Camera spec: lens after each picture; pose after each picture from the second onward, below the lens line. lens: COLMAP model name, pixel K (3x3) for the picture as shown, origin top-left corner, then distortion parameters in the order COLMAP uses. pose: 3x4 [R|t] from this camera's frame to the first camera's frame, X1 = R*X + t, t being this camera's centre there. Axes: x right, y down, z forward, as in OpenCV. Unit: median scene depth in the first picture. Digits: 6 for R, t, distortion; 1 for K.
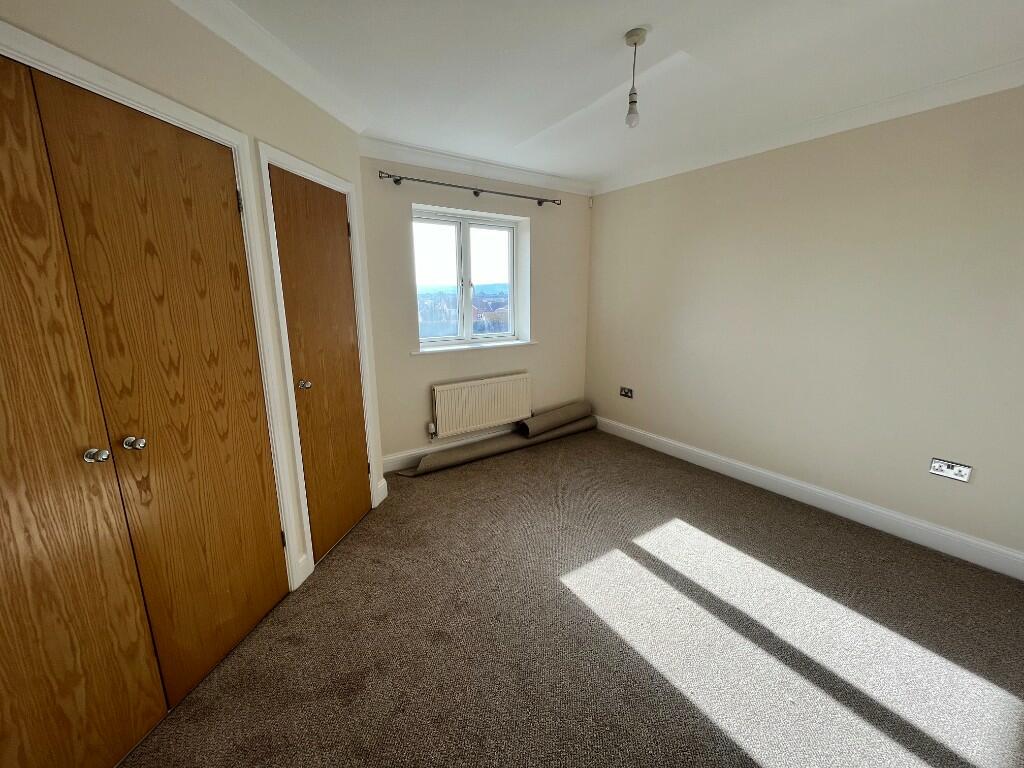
lens RADIAL K [[414.1, 0, 509.9], [0, 414.1, 383.3], [0, 0, 1]] dist [-0.001578, -0.000426]
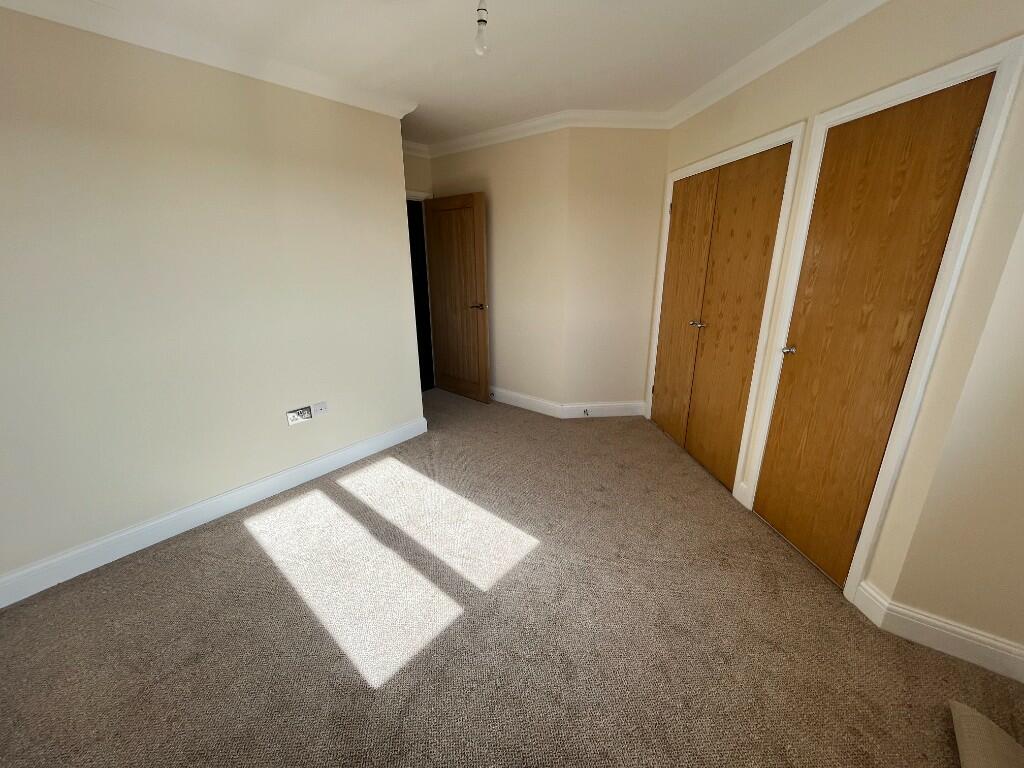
lens RADIAL K [[414.1, 0, 509.9], [0, 414.1, 383.3], [0, 0, 1]] dist [-0.001578, -0.000426]
pose [[-0.959565, 0.098747, -0.263600, 0.563990], [-0.044738, 0.871047, 0.489159, -0.501839], [0.277911, 0.481172, -0.831408, 2.167522]]
